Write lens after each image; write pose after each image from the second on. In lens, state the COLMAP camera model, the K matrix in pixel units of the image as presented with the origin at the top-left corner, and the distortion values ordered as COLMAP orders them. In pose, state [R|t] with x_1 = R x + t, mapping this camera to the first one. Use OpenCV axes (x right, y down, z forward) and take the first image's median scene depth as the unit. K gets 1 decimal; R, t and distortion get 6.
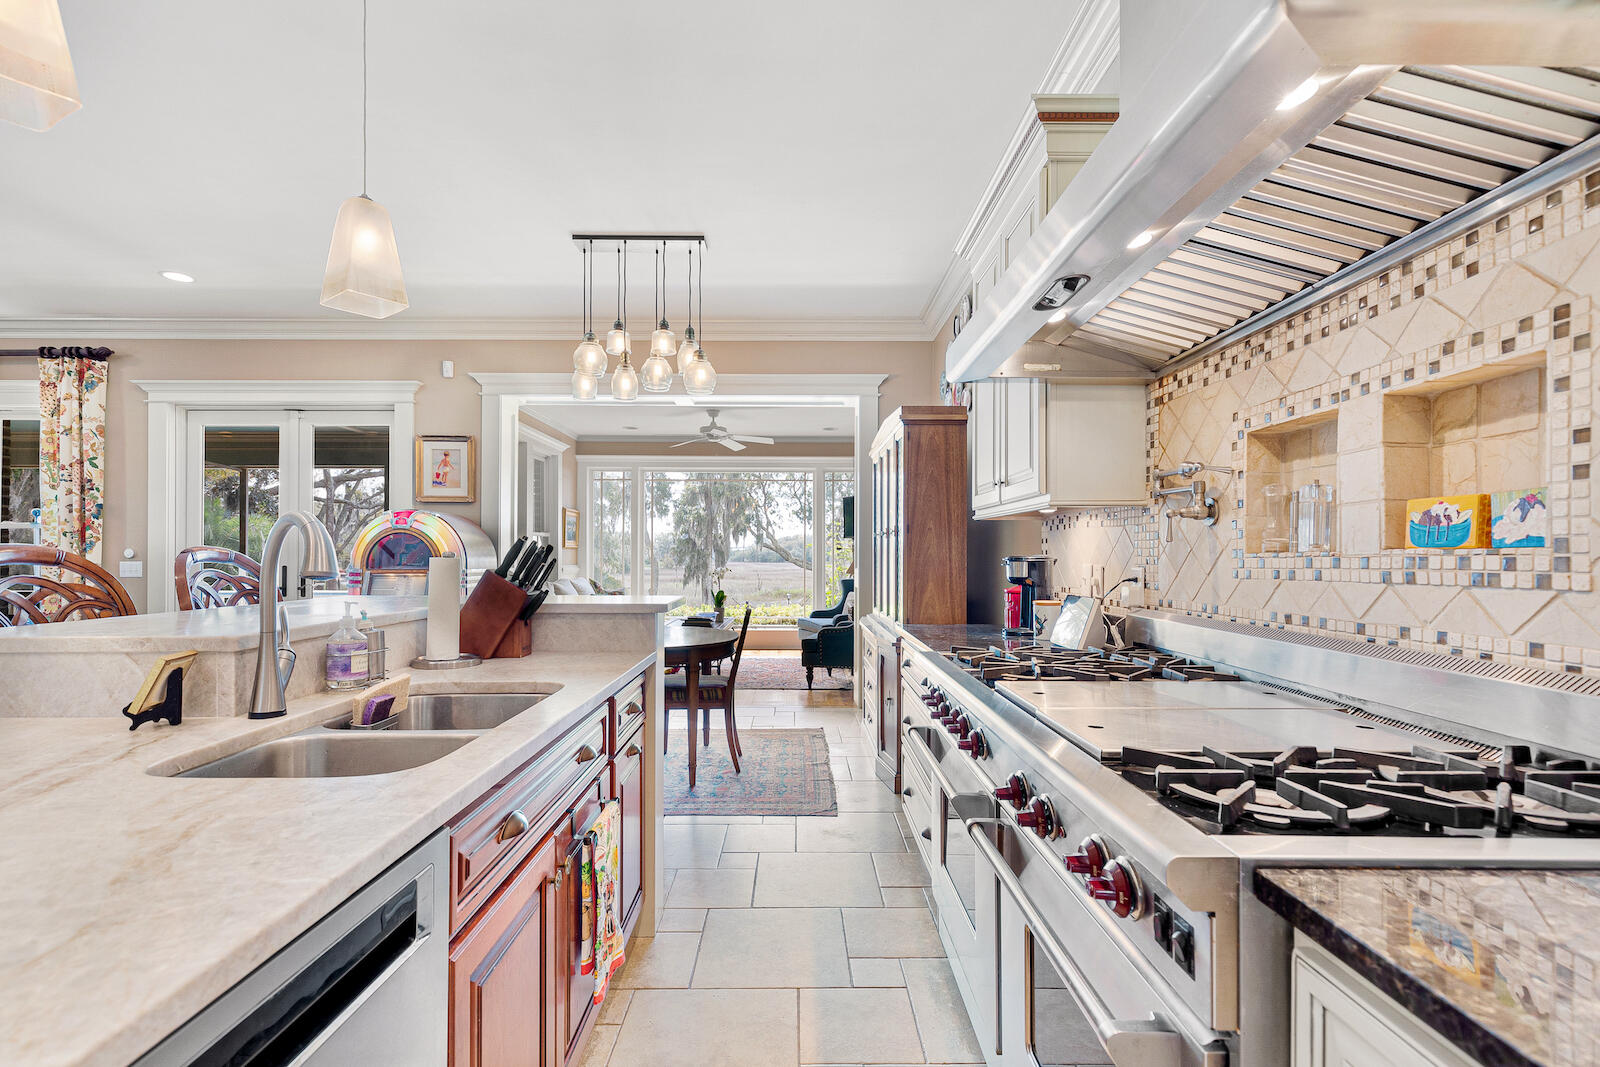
lens RADIAL K [[726.3, 0, 791.1], [0, 726.3, 552.0], [0, 0, 1]] dist [0.005972, -0.000185]
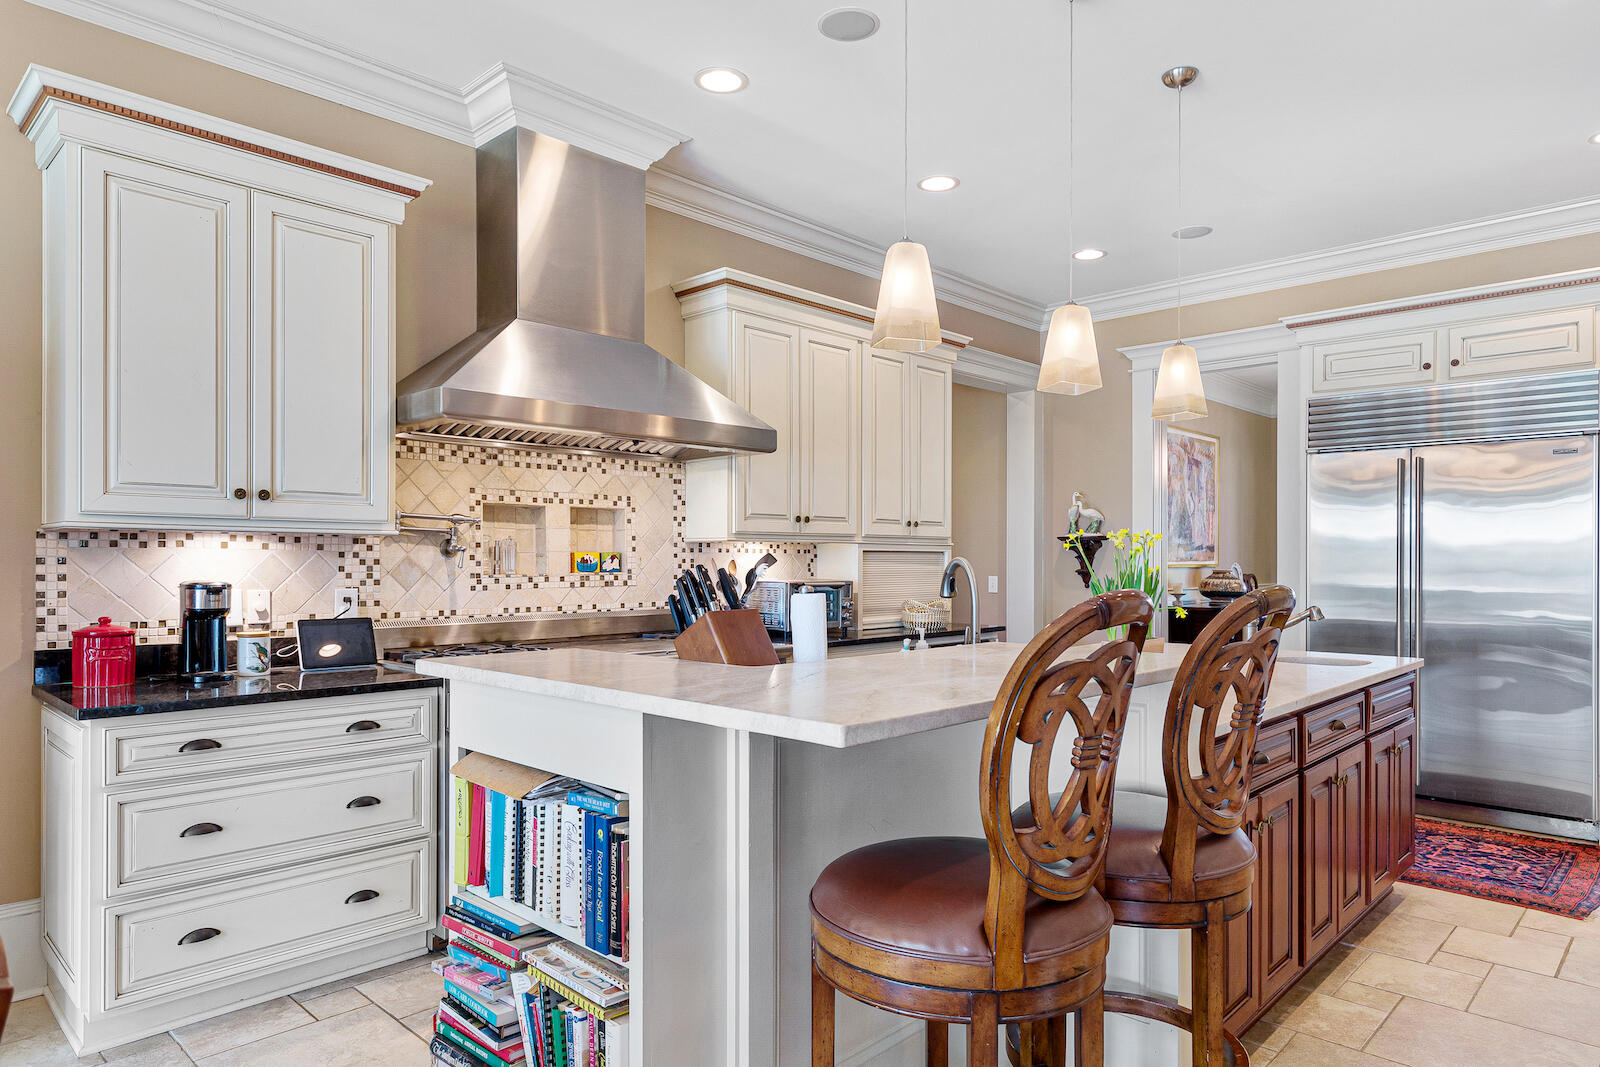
lens RADIAL K [[986.4, 0, 777.4], [0, 986.4, 556.4], [0, 0, 1]] dist [0.006047, -0.003362]
pose [[-0.712293, 0.004875, 0.701866, -1.664427], [-0.002513, 0.999952, -0.009495, -0.024680], [-0.701878, -0.008527, -0.712246, 2.468999]]
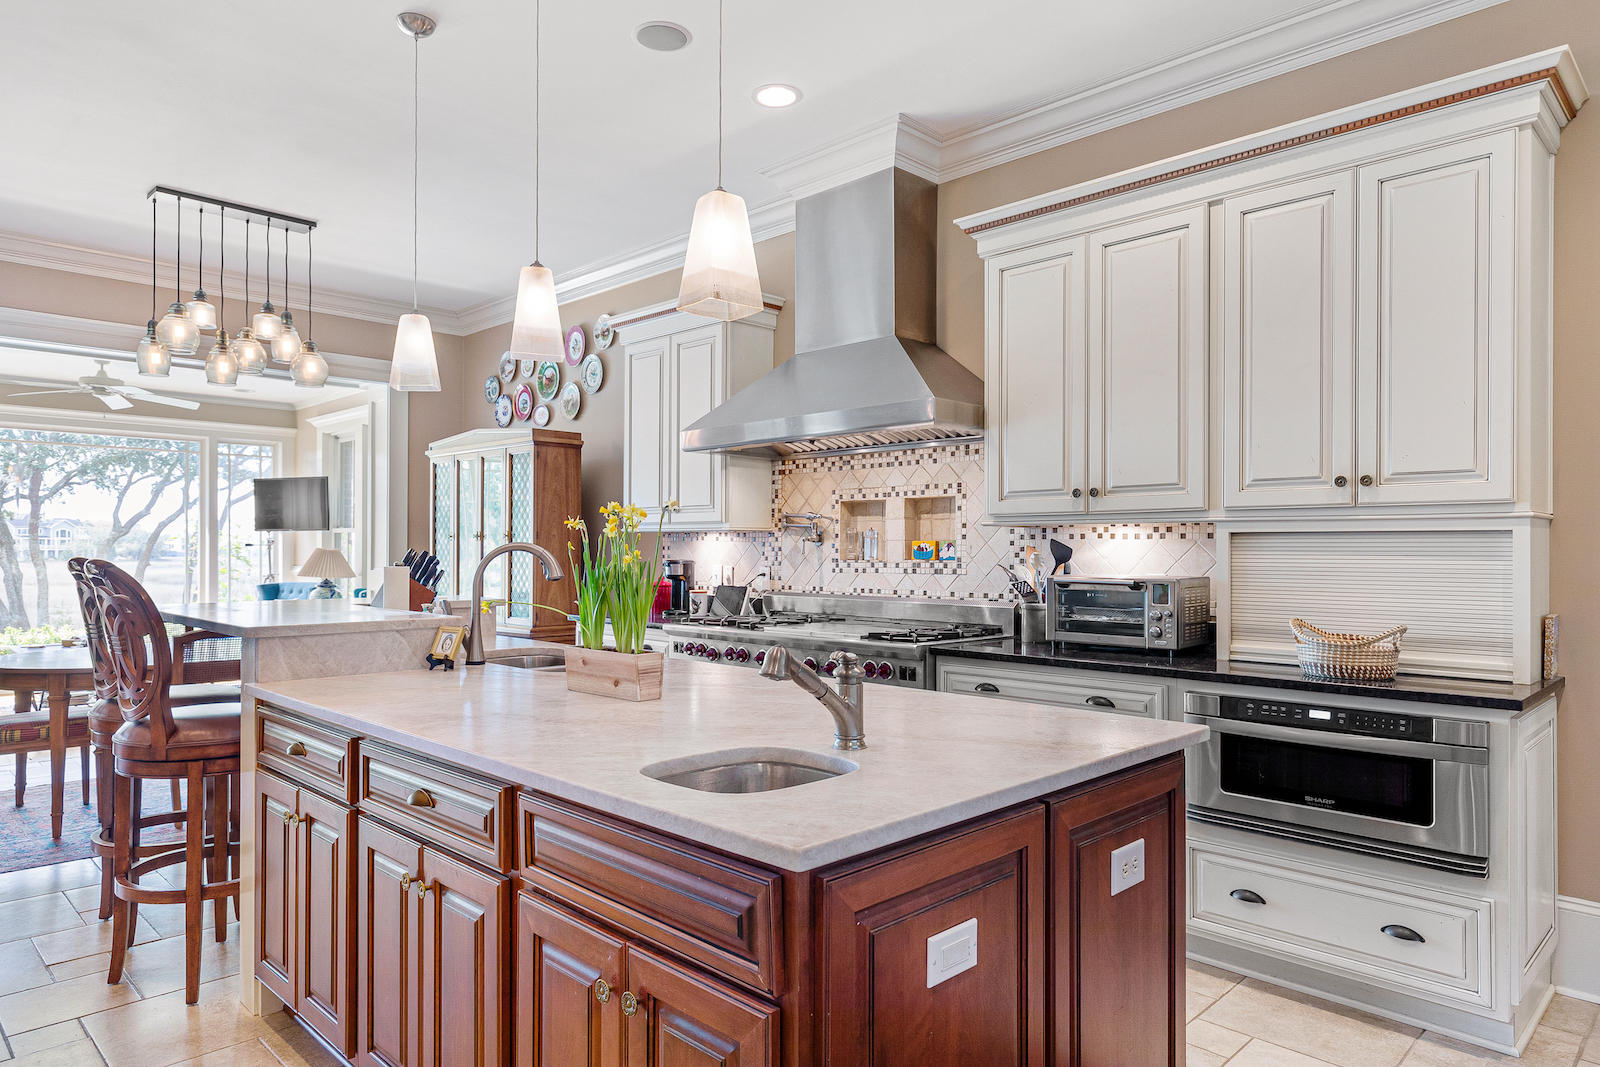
lens RADIAL K [[986.4, 0, 796.2], [0, 986.4, 545.4], [0, 0, 1]] dist [0.006047, -0.003362]
pose [[0.707888, 0.004105, 0.706312, -1.645291], [-0.006270, 0.999980, 0.000472, -0.046693], [-0.706296, -0.004763, 0.707900, -1.015821]]
